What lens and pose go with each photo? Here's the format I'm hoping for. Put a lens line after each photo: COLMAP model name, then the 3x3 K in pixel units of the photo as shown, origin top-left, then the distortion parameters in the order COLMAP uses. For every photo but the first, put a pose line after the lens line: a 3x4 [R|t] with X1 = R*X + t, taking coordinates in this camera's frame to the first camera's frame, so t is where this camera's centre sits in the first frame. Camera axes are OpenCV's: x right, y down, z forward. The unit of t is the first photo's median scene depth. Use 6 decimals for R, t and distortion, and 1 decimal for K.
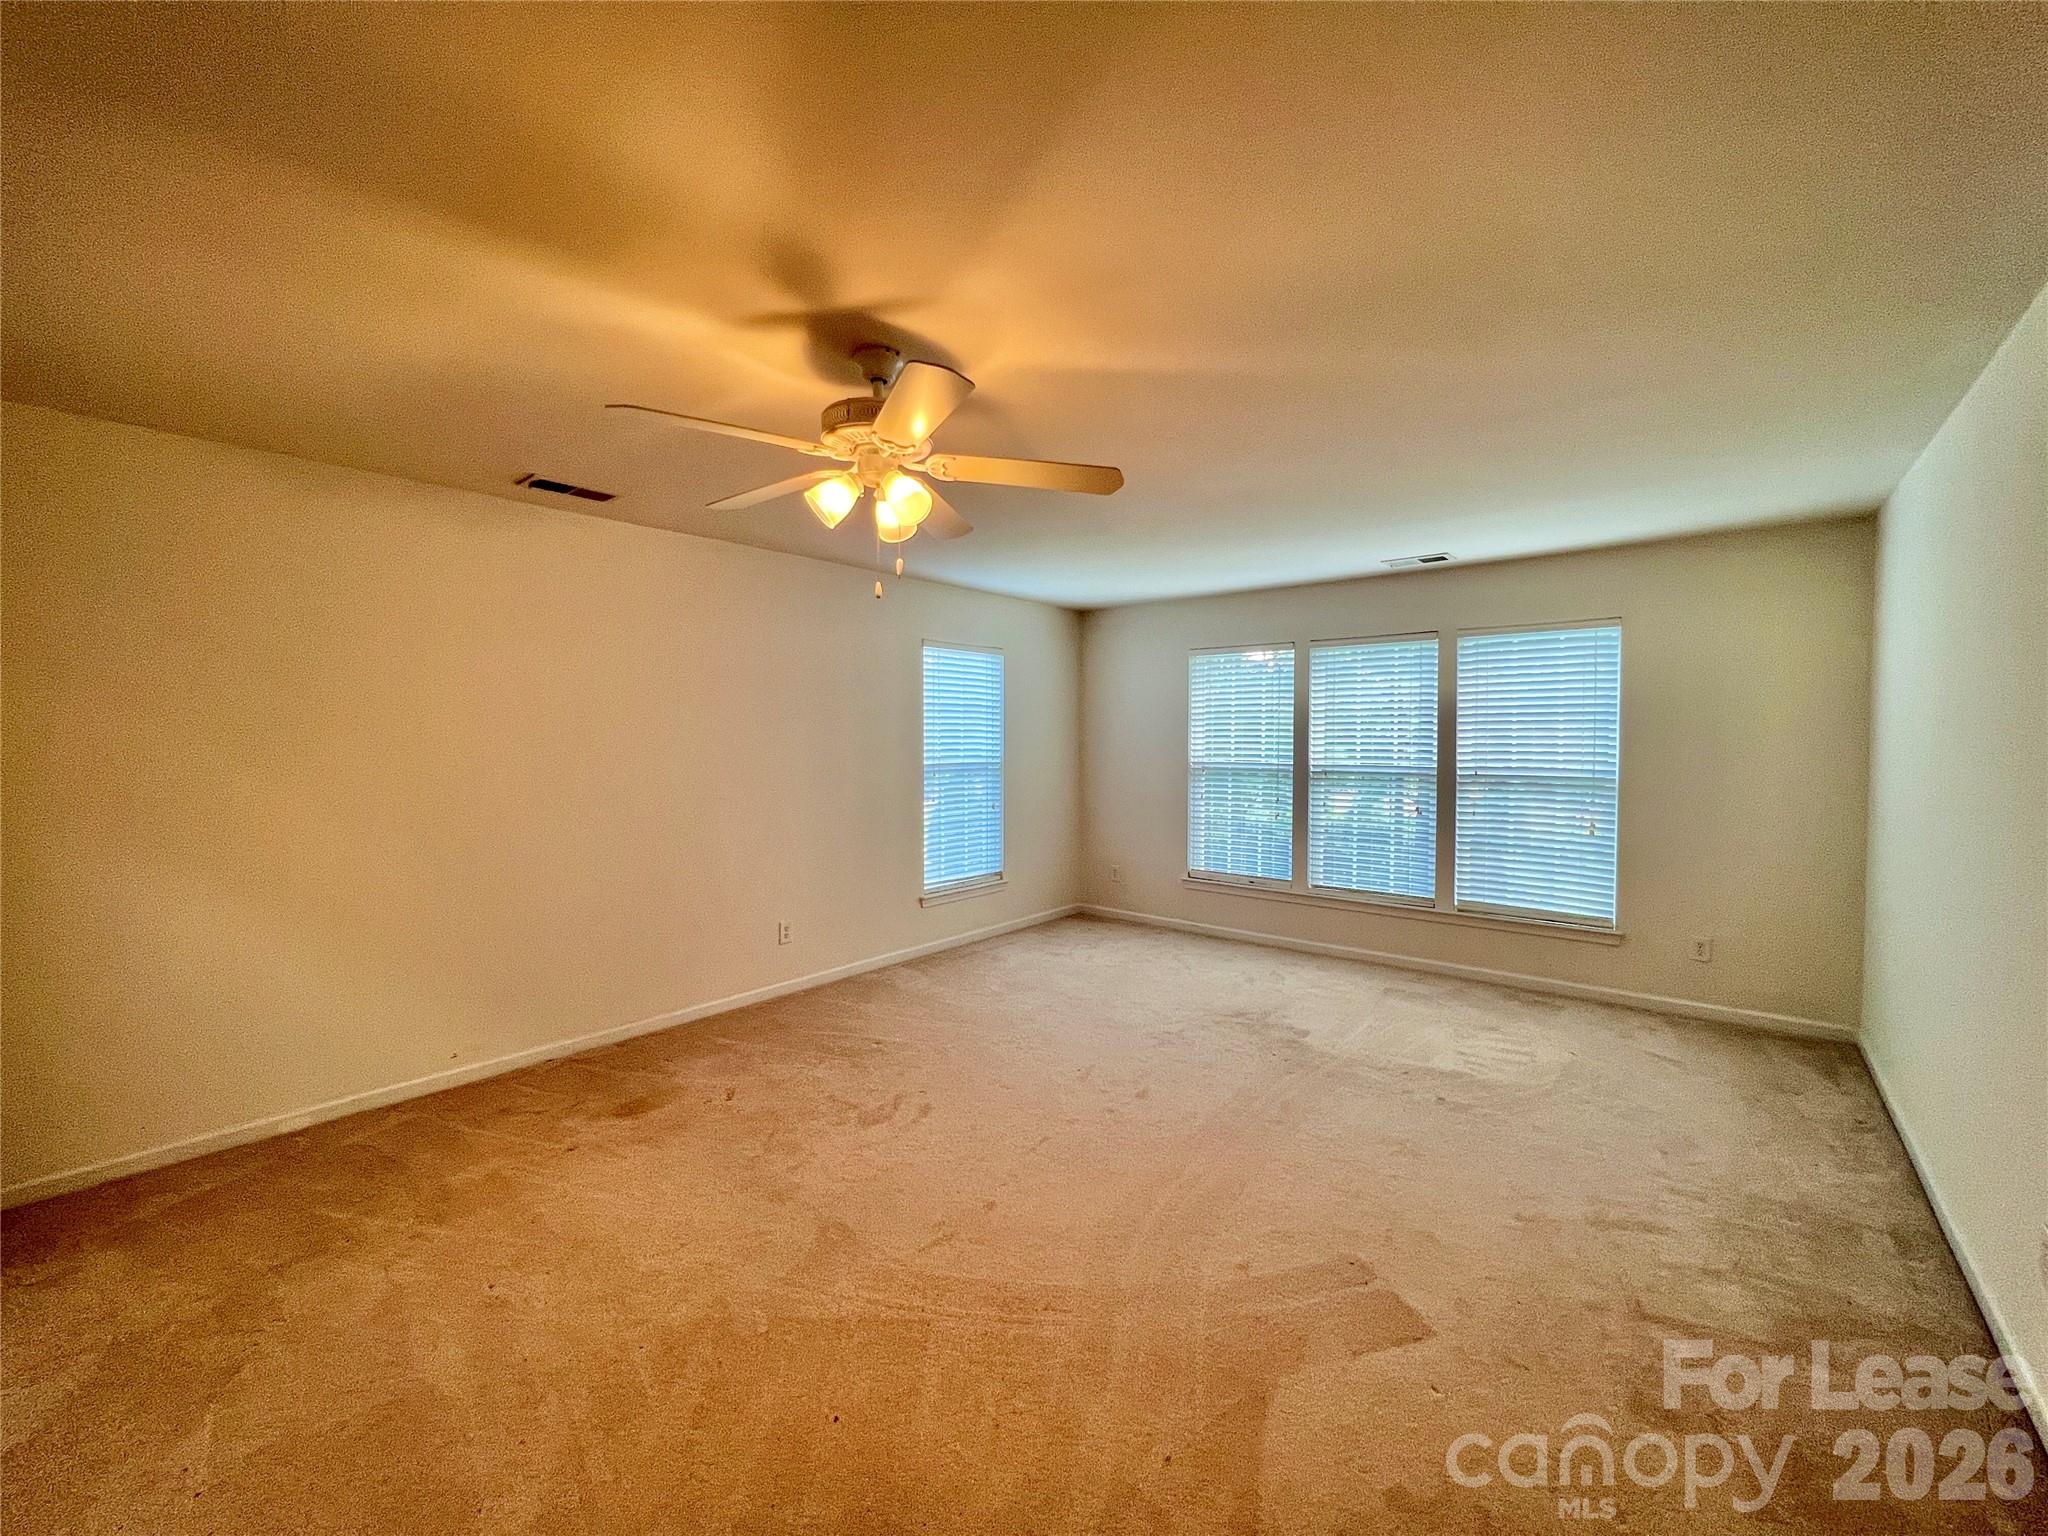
lens RADIAL K [[820.5, 0, 1022.0], [0, 820.5, 761.0], [0, 0, 1]] dist [-0.000134, -0.000322]
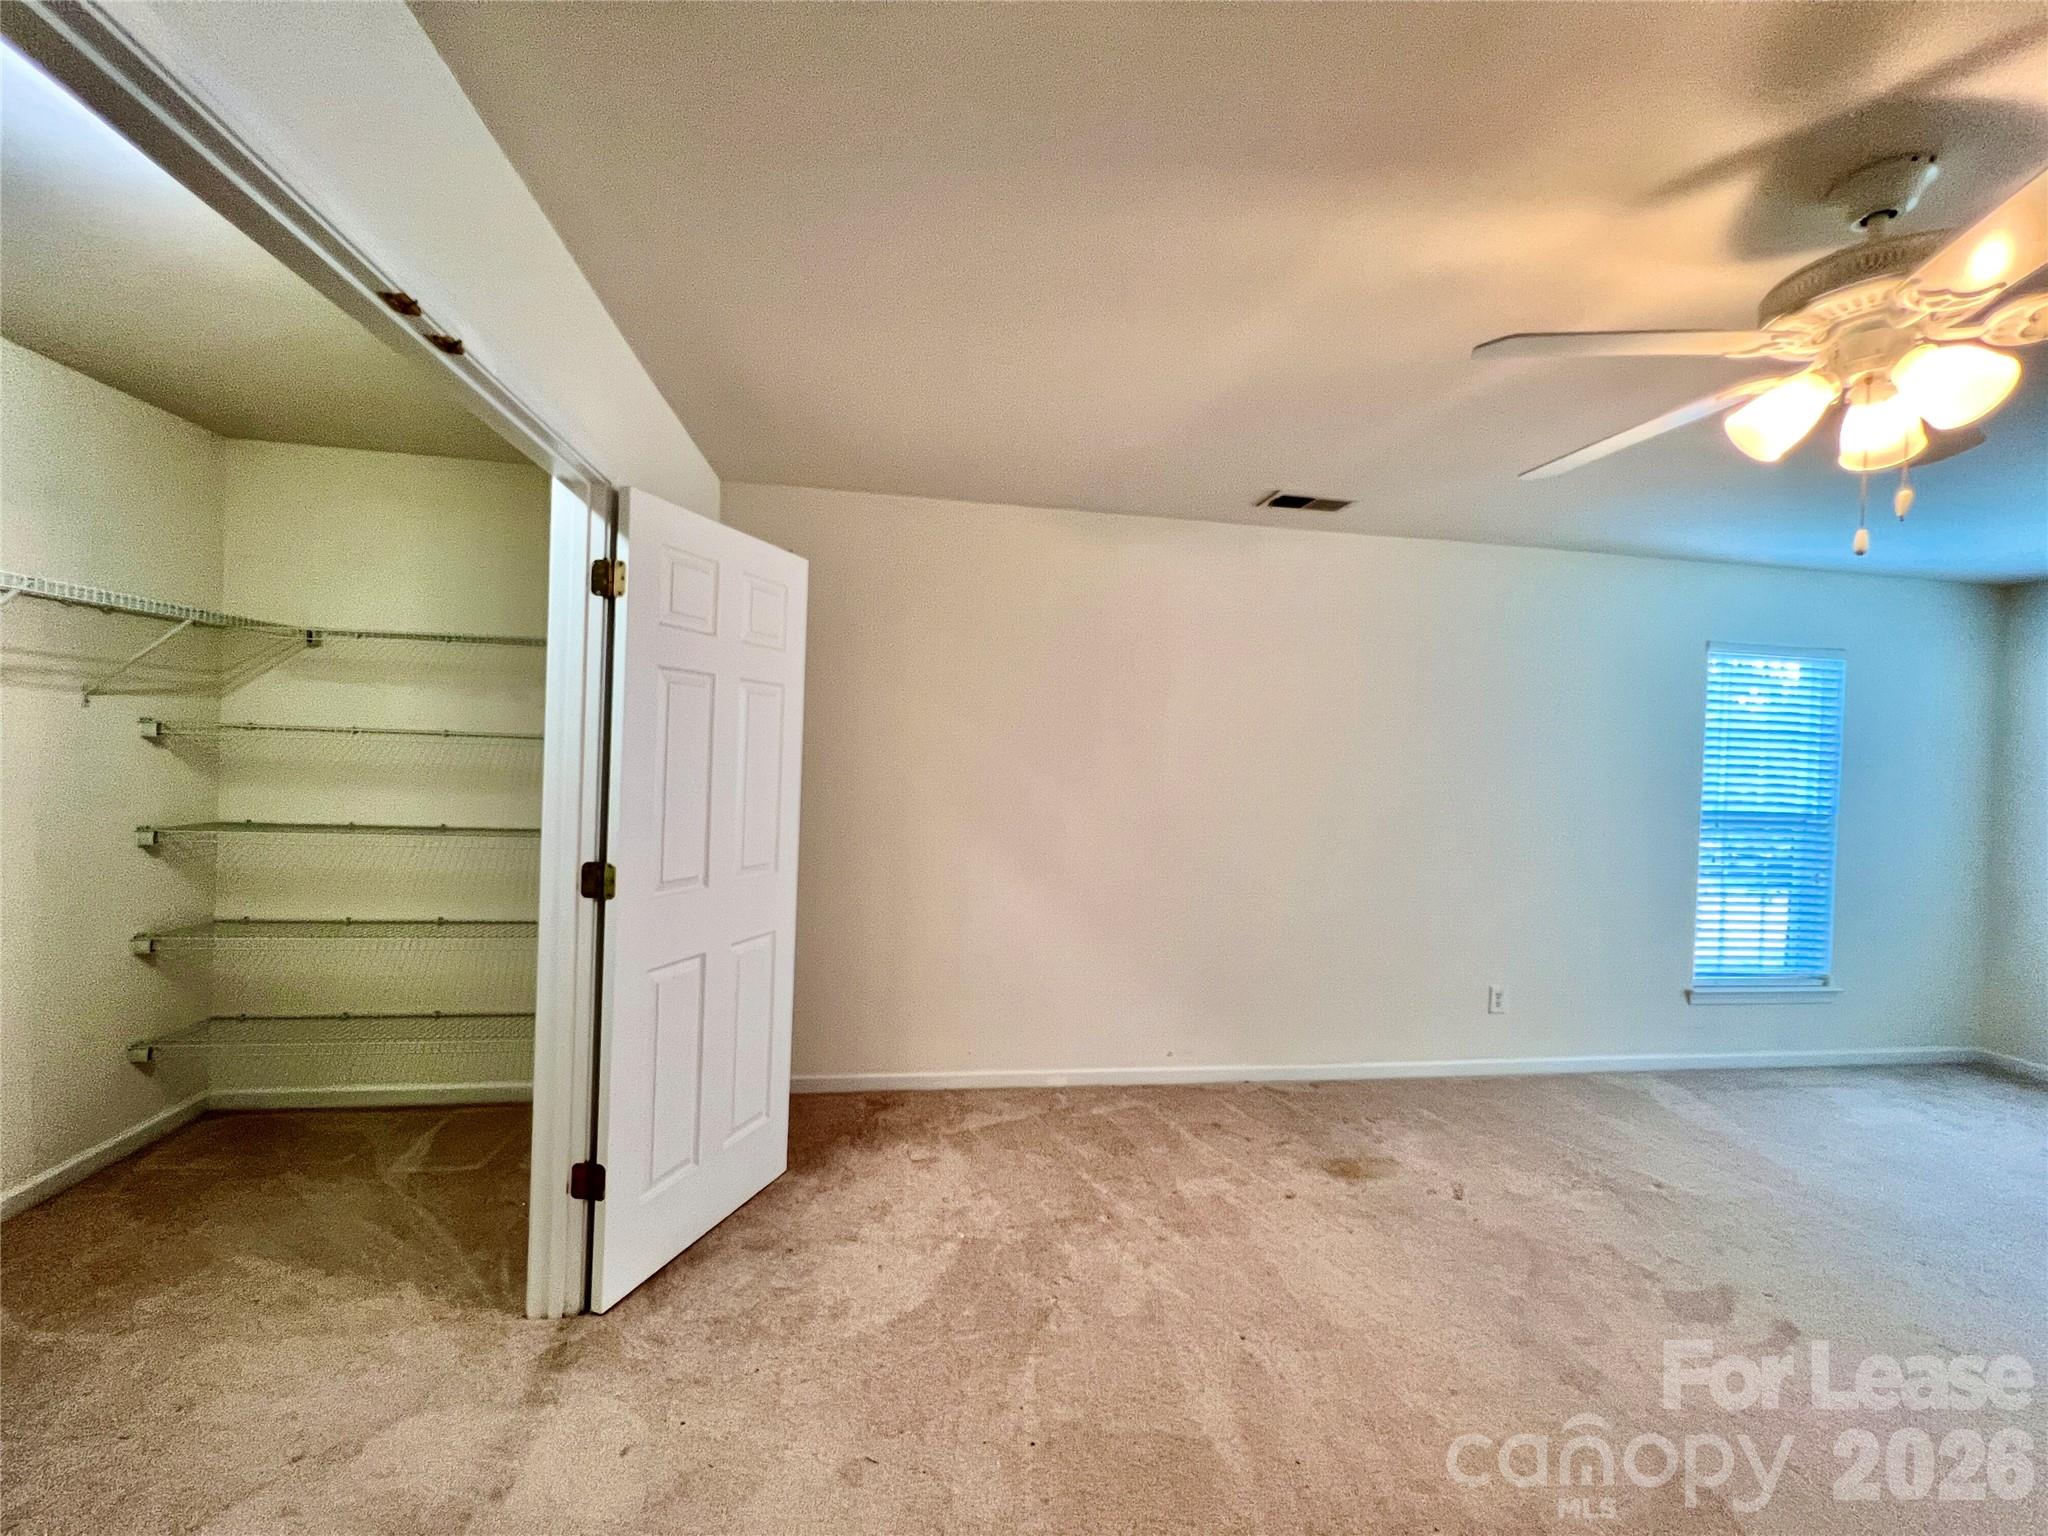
lens RADIAL K [[820.5, 0, 1022.0], [0, 820.5, 761.0], [0, 0, 1]] dist [-0.000134, -0.000322]
pose [[0.751676, 0.035503, -0.658577, -0.171714], [-0.056417, 0.998351, -0.010572, 0.003571], [0.657116, 0.045102, 0.752439, 0.068866]]
